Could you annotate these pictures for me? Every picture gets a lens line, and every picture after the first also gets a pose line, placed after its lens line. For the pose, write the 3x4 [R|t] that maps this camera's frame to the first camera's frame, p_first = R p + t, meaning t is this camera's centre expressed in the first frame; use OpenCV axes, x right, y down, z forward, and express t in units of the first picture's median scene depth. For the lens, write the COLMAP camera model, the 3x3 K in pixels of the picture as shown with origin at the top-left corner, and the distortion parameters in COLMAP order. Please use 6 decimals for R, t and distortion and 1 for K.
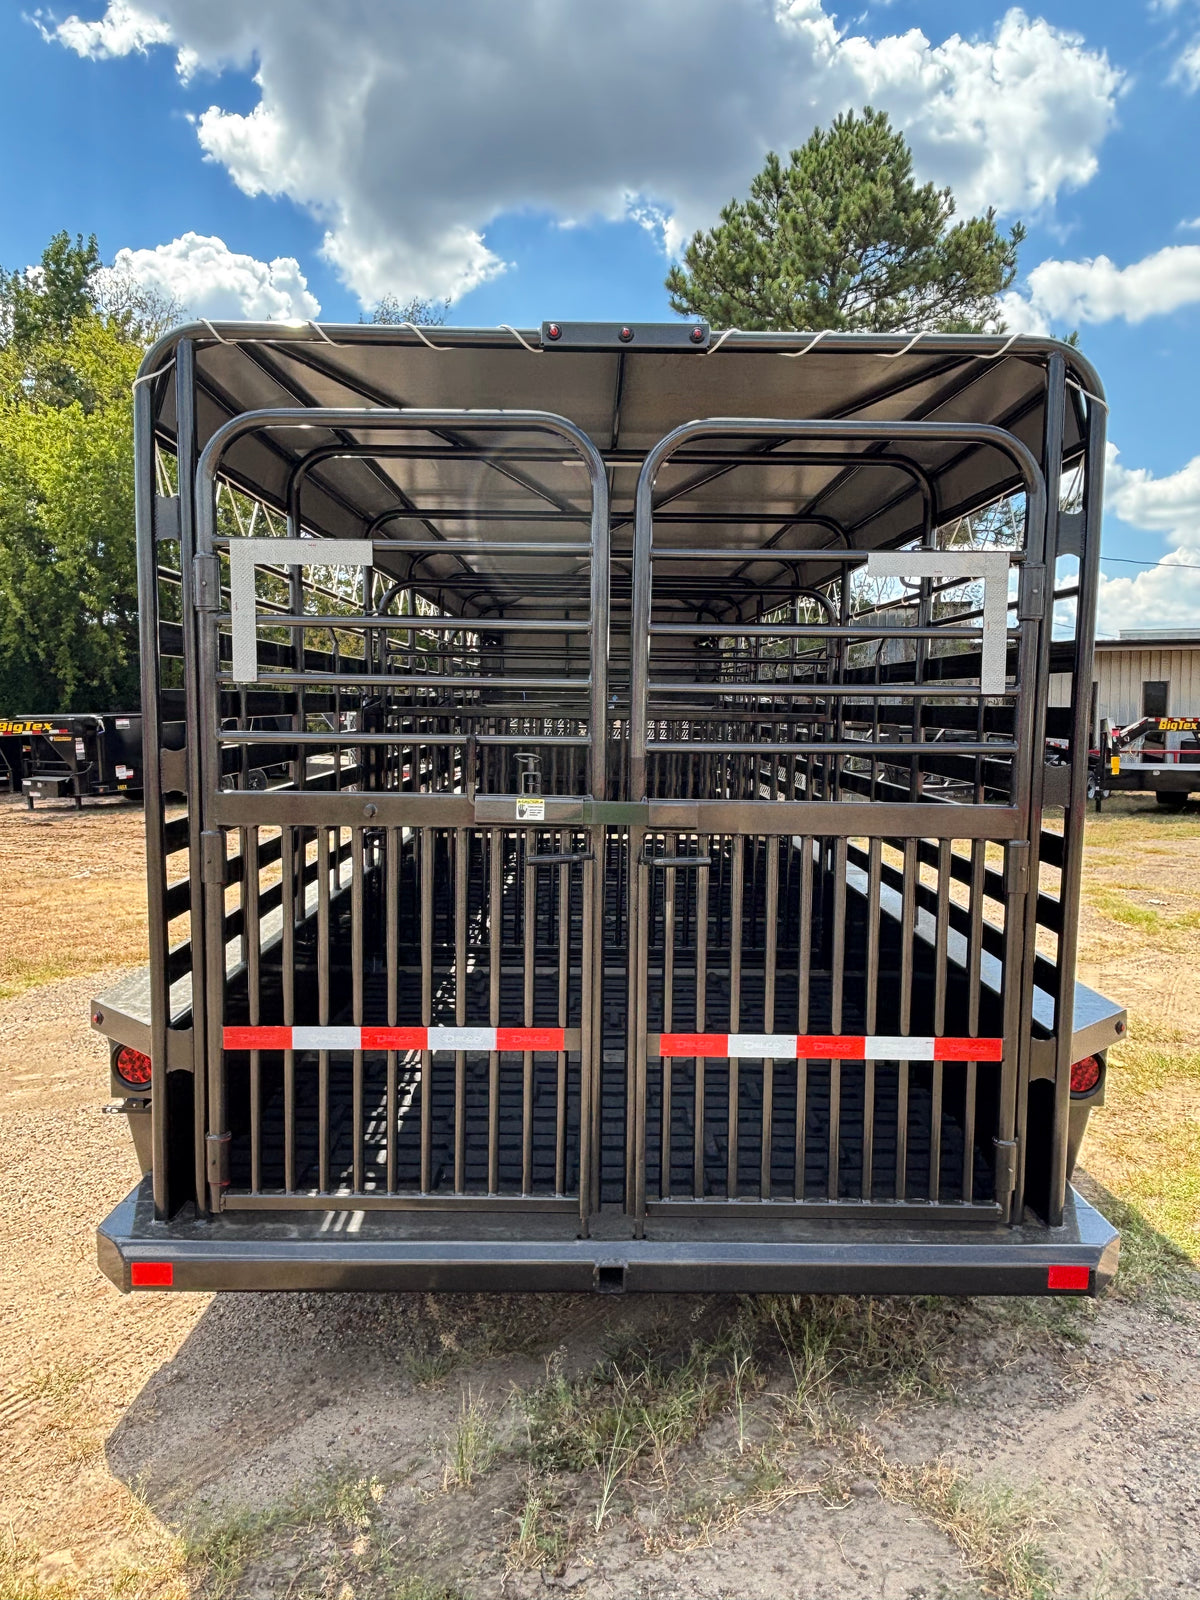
lens RADIAL K [[1137.2, 0, 601.1], [0, 1137.2, 800.6], [0, 0, 1]] dist [0.001229, -0.013337]
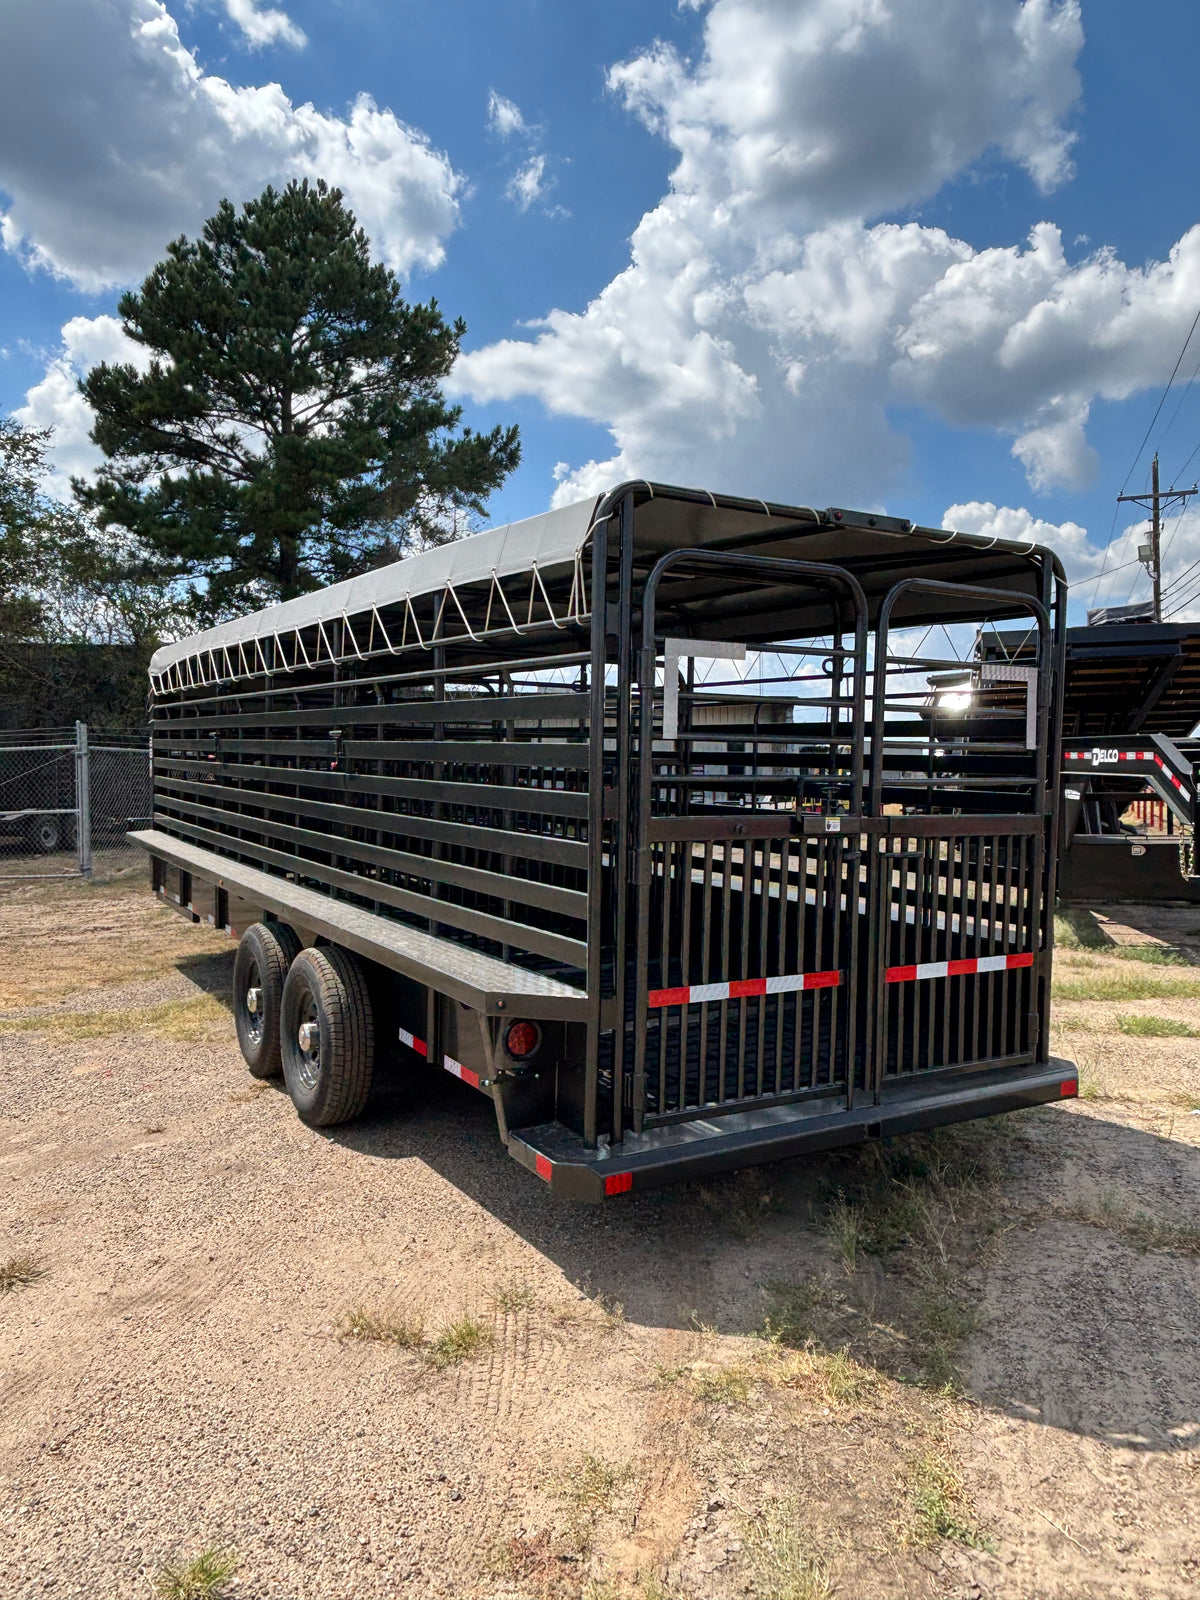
lens RADIAL K [[1132.8, 0, 593.4], [0, 1132.8, 800.2], [0, 0, 1]] dist [0.024802, -0.043362]
pose [[0.864743, -0.018324, 0.501881, -0.134604], [0.036789, 0.998961, -0.026915, 0.000575], [-0.500866, 0.041738, 0.864518, -0.018369]]
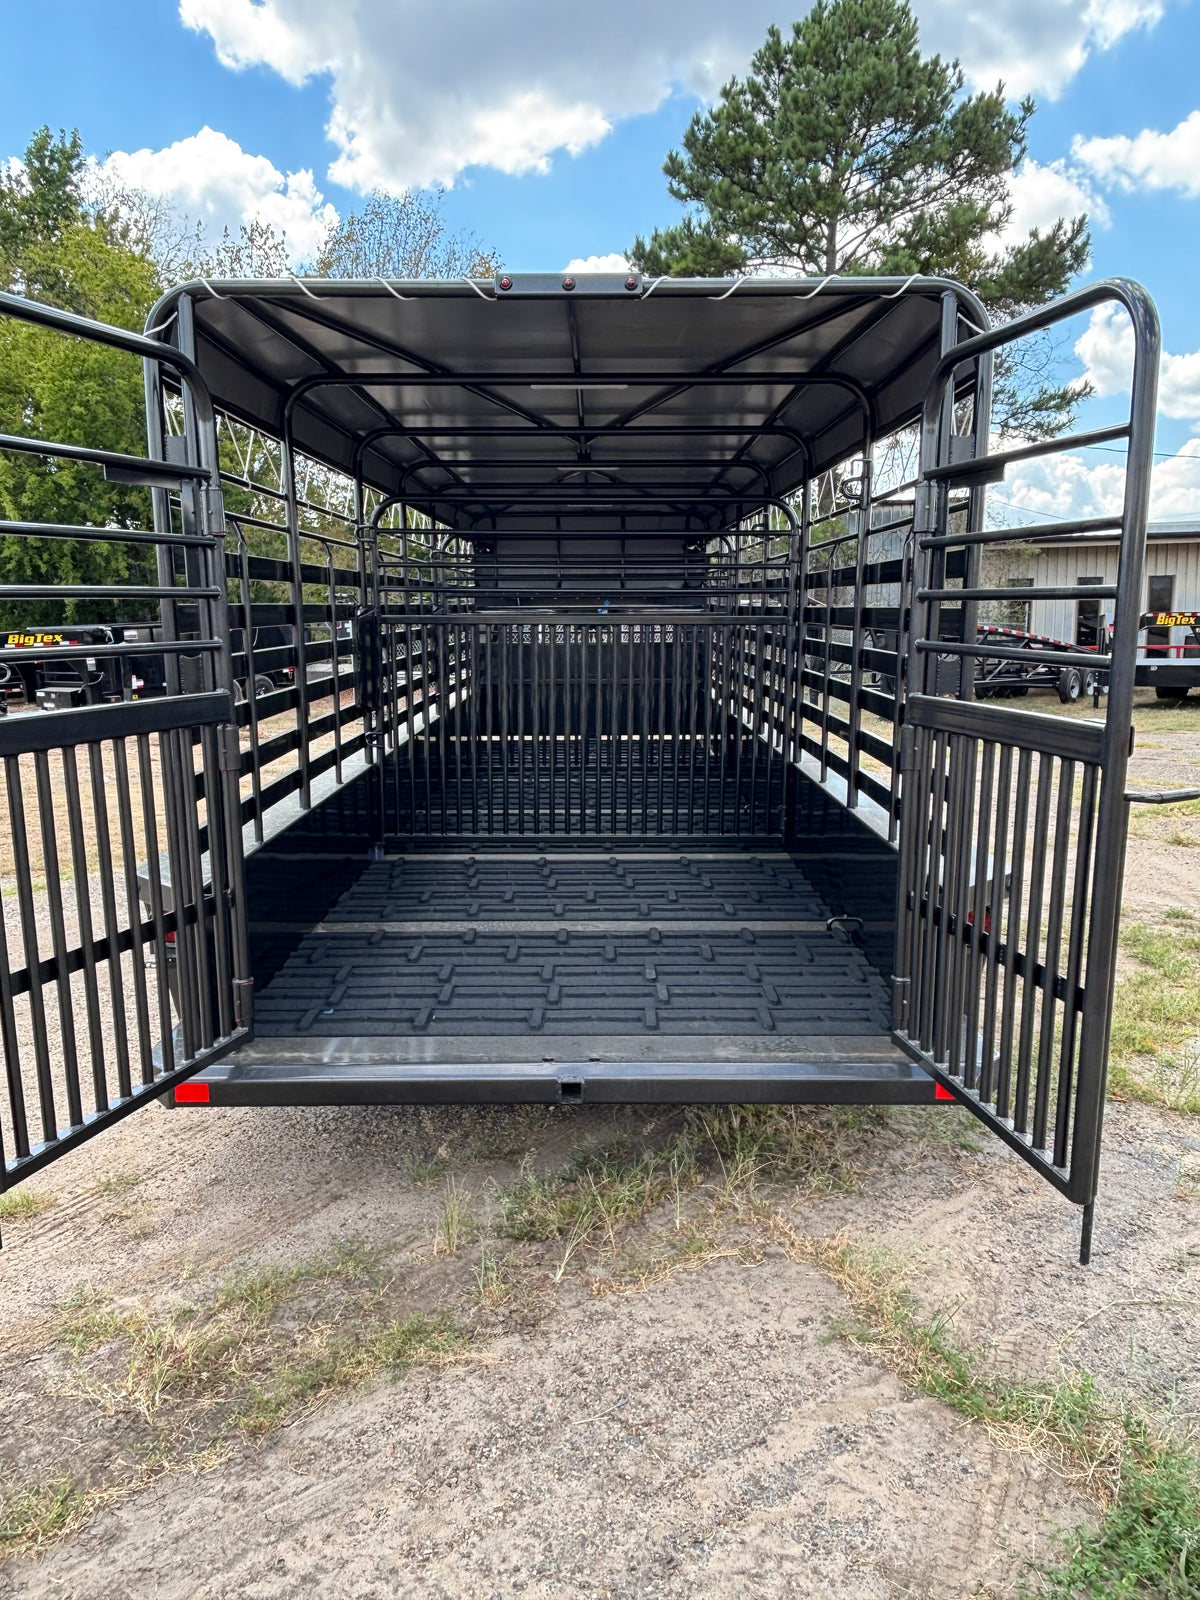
lens RADIAL K [[1132.8, 0, 593.4], [0, 1132.8, 800.2], [0, 0, 1]] dist [0.024802, -0.043362]
pose [[0.999805, -0.012980, -0.014882, 0.006851], [0.014177, 0.996416, 0.083389, 0.001324], [0.013746, -0.083584, 0.996406, -0.021819]]
